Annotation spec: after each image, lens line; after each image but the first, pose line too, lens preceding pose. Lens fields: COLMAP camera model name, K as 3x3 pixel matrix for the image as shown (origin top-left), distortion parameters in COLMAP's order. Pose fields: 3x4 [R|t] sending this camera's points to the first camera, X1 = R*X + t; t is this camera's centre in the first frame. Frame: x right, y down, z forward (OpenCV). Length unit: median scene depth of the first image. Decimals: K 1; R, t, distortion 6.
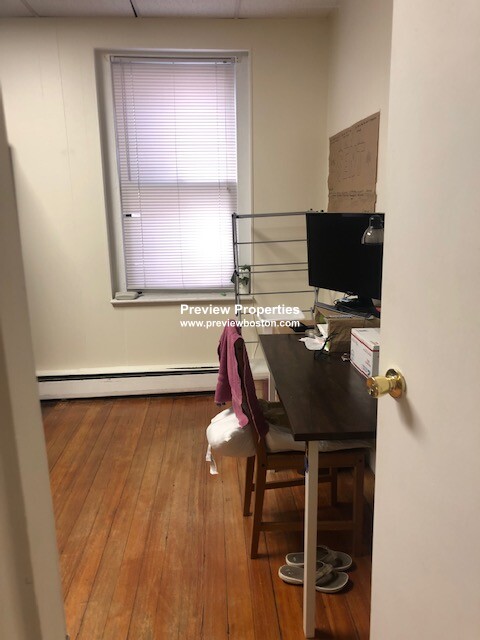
lens RADIAL K [[522.8, 0, 243.1], [0, 522.8, 320.7], [0, 0, 1]] dist [0.029987, 0.003215]
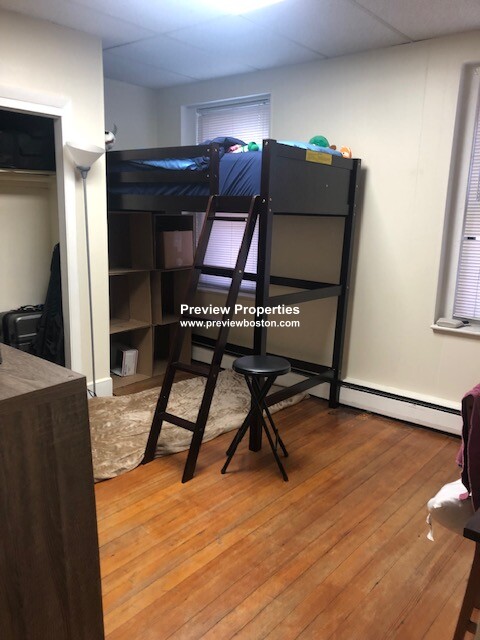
lens RADIAL K [[522.8, 0, 243.1], [0, 522.8, 320.7], [0, 0, 1]] dist [0.029987, 0.003215]
pose [[0.728332, 0.170259, -0.663736, 0.177170], [-0.186864, 0.981277, 0.046664, -0.036208], [0.659253, 0.090042, 0.746510, 0.075784]]
